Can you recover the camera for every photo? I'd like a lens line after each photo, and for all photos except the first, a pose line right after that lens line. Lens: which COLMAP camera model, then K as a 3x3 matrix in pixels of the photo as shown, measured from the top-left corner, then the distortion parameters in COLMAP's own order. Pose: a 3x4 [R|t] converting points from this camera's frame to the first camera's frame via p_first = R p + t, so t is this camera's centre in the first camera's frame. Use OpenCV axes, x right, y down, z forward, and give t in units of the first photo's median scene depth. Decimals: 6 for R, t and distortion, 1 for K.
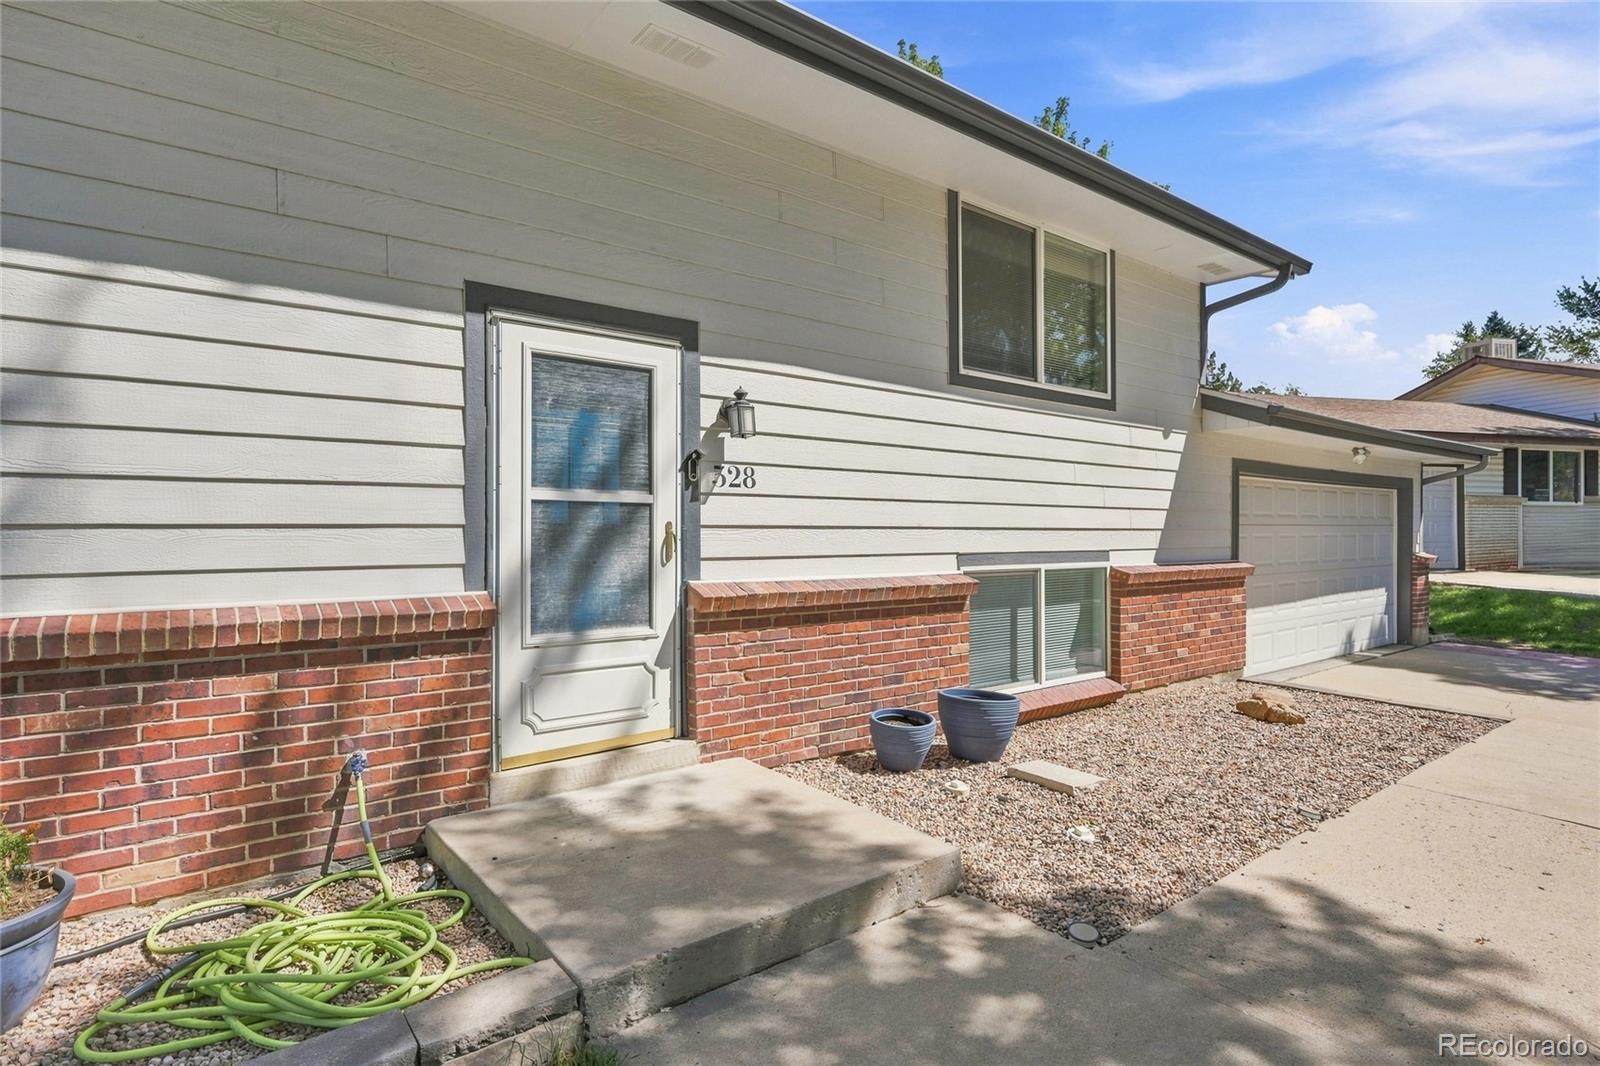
lens RADIAL K [[831.6, 0, 799.6], [0, 831.6, 534.9], [0, 0, 1]] dist [-0.001068, 0.000070]
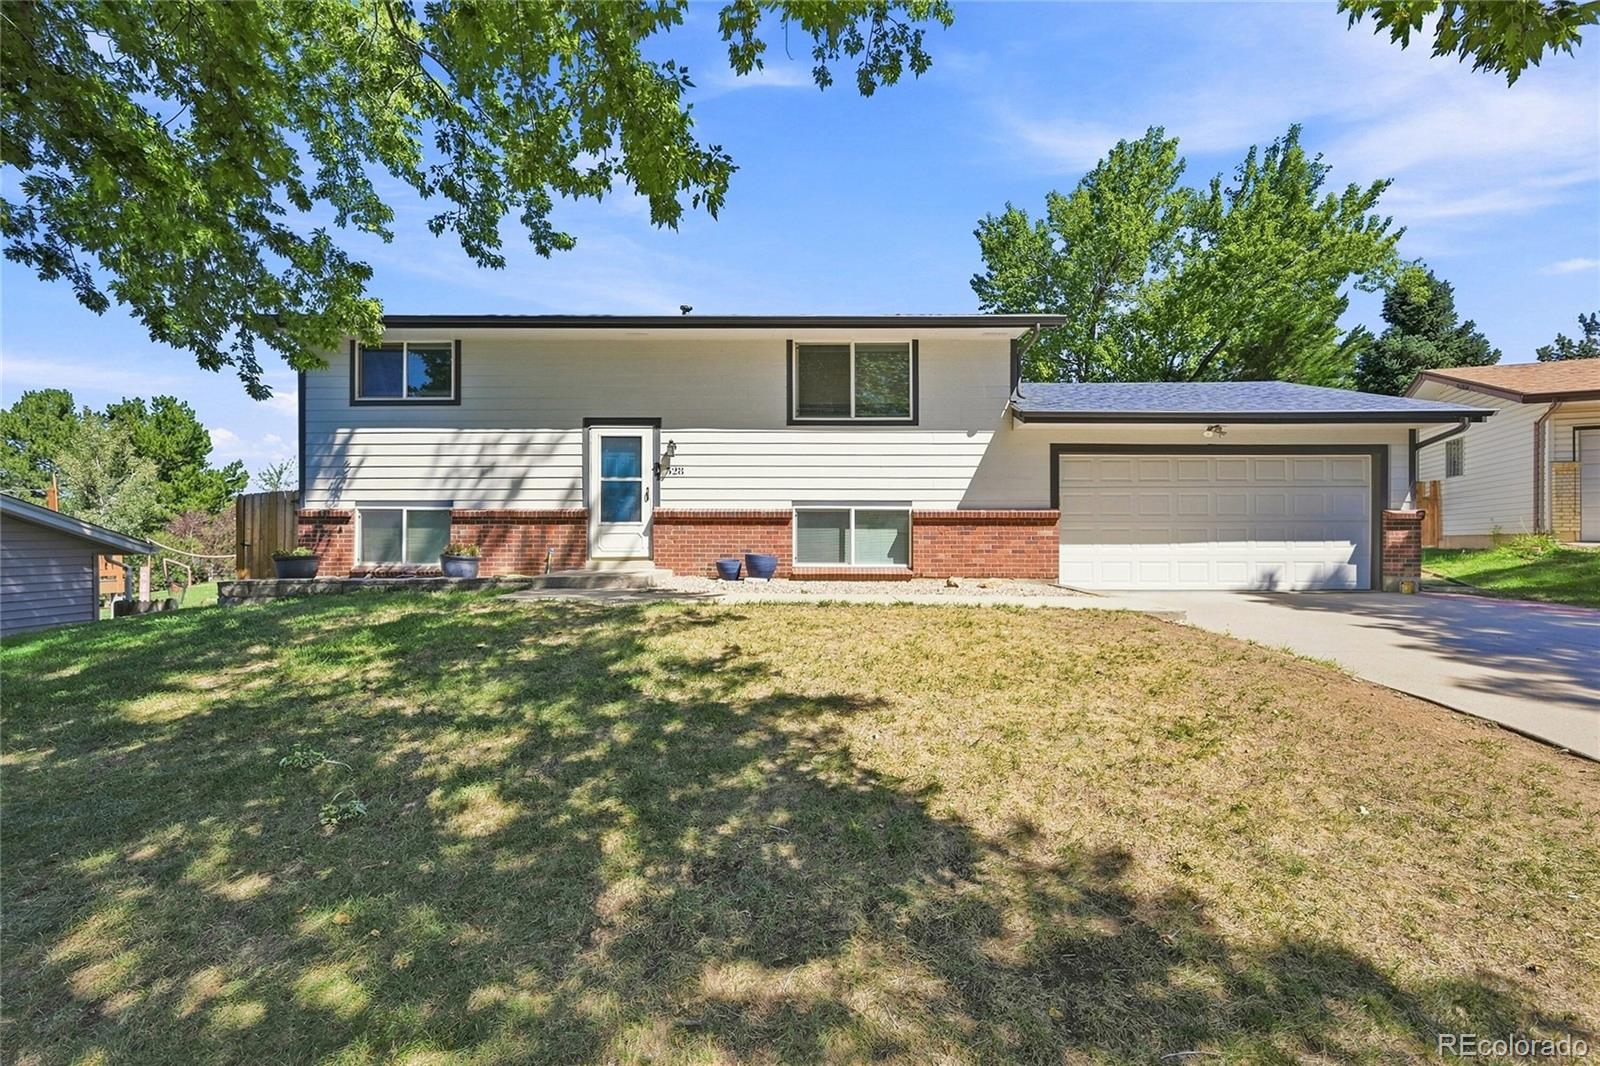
lens RADIAL K [[622.7, 0, 806.6], [0, 622.7, 525.9], [0, 0, 1]] dist [-0.008667, 0.000003]
pose [[0.779302, 0.007576, -0.626602, 1.463164], [-0.004309, 0.999968, 0.006732, 0.092263], [0.626633, -0.002546, 0.779310, -0.332008]]
